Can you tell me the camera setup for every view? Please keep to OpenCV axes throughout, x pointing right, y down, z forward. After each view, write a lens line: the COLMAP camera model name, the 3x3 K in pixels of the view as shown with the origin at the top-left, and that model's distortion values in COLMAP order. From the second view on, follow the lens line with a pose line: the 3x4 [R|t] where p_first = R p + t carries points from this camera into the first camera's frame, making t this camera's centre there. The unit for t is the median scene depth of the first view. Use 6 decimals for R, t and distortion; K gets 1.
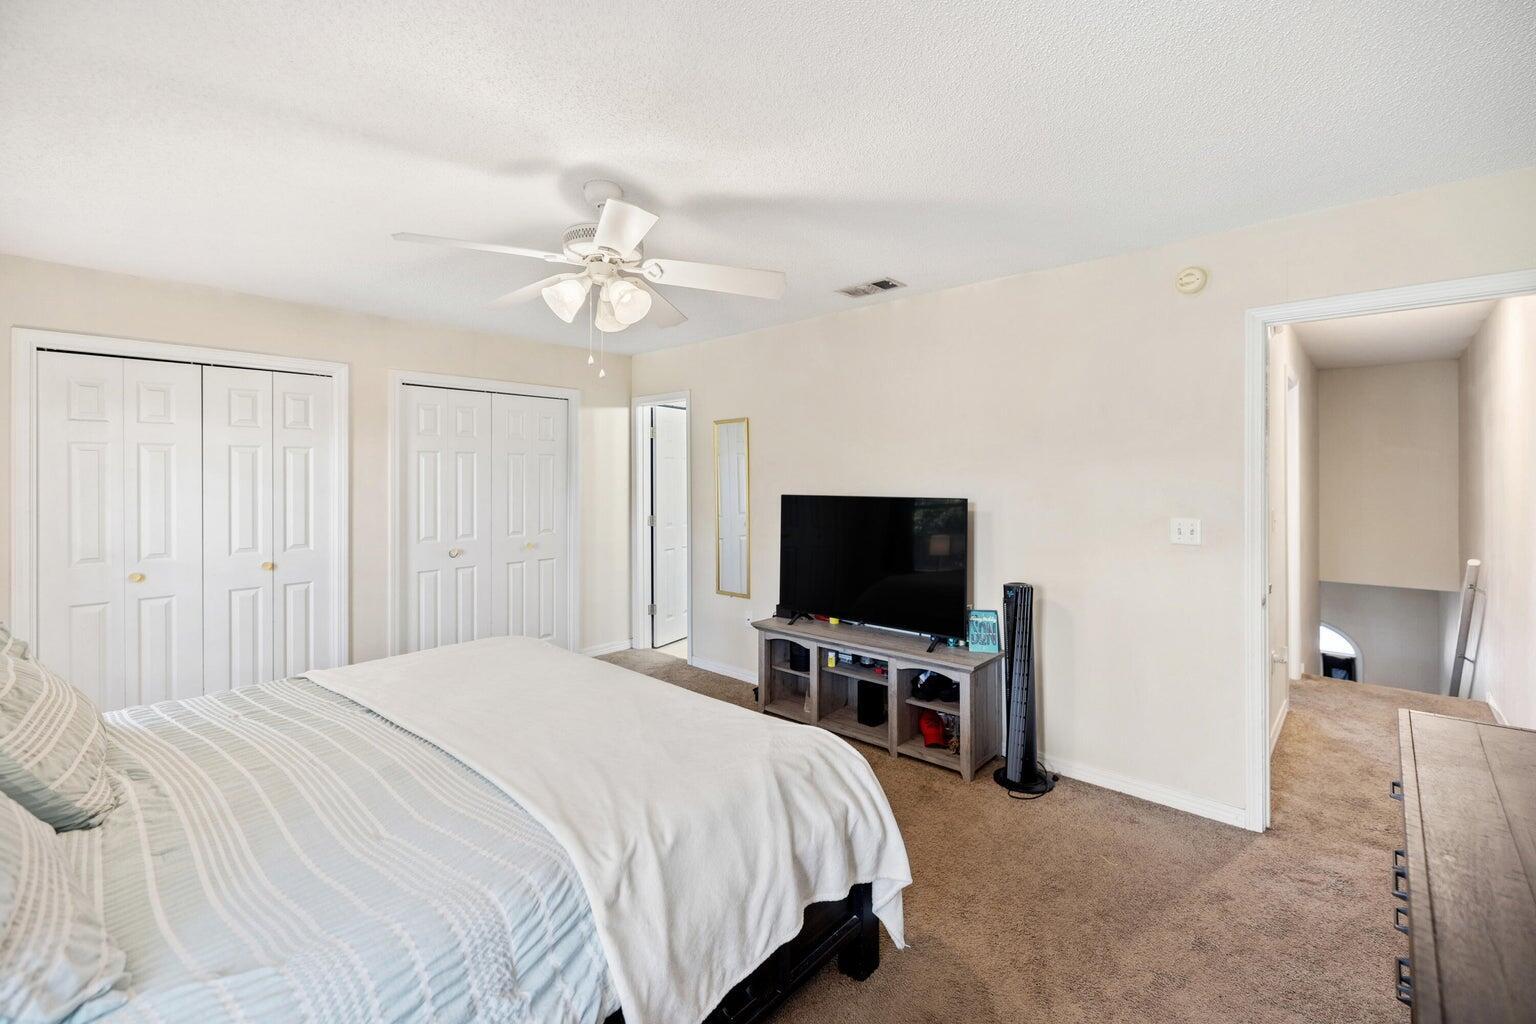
lens RADIAL K [[672.1, 0, 771.6], [0, 672.1, 472.8], [0, 0, 1]] dist [-0.001413, -0.000158]
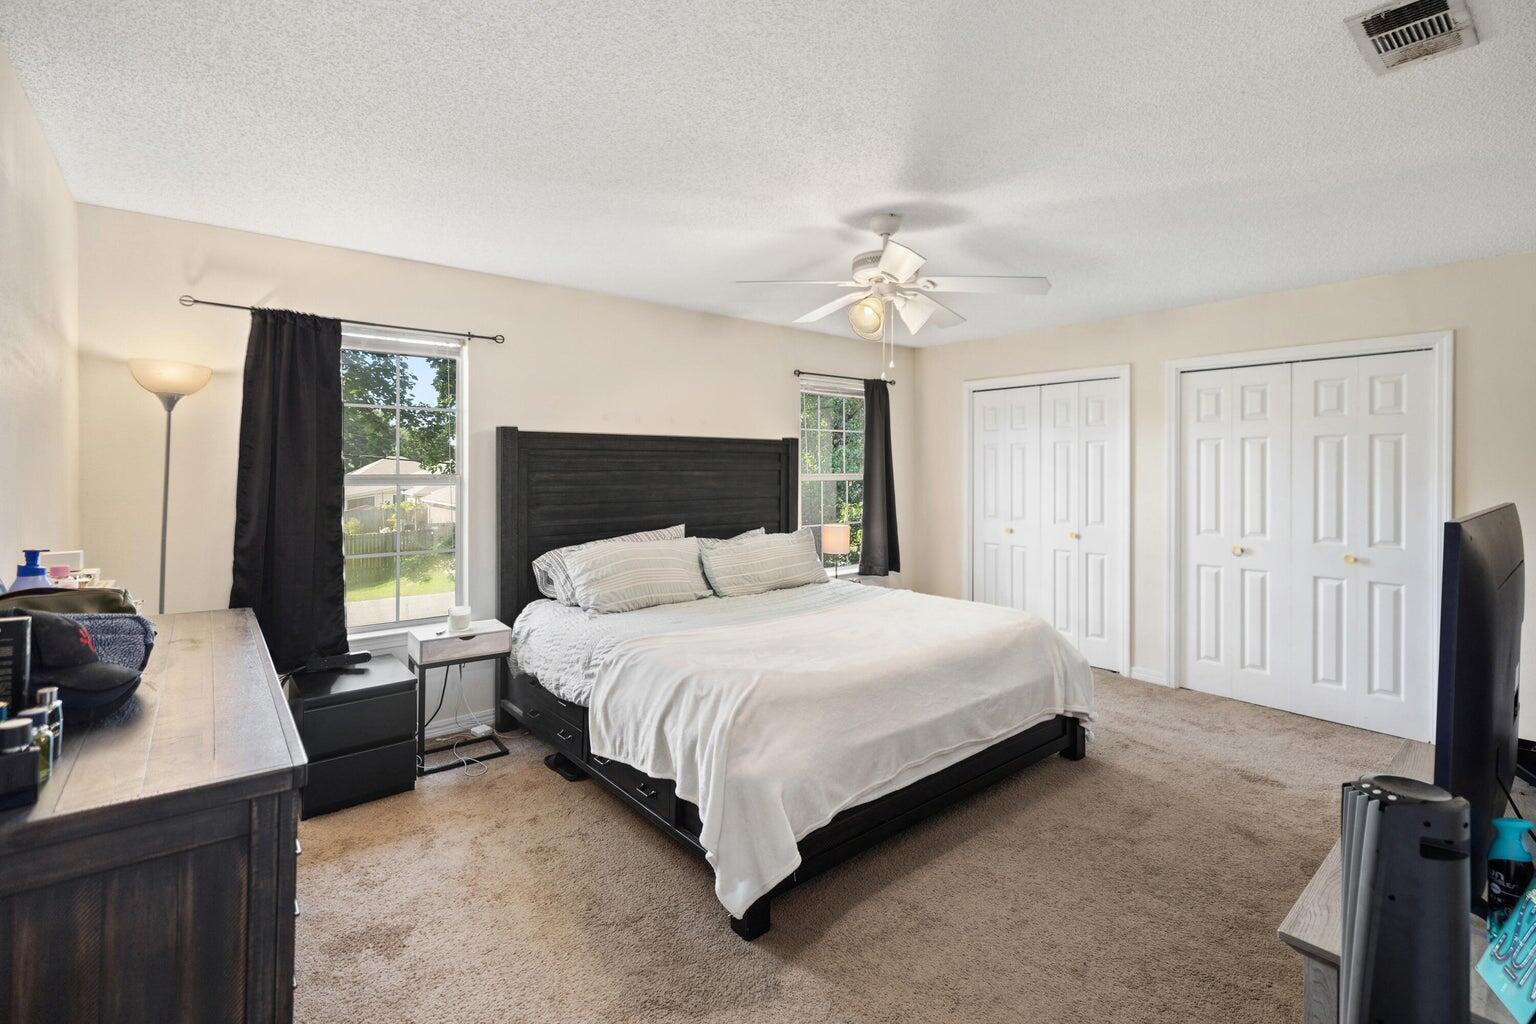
lens RADIAL K [[672.1, 0, 771.6], [0, 672.1, 472.8], [0, 0, 1]] dist [-0.001413, -0.000158]
pose [[-0.127308, 0.010509, -0.991808, 0.588995], [0.000692, 0.999945, 0.010506, 0.006195], [0.991863, 0.000651, -0.127308, 0.591437]]
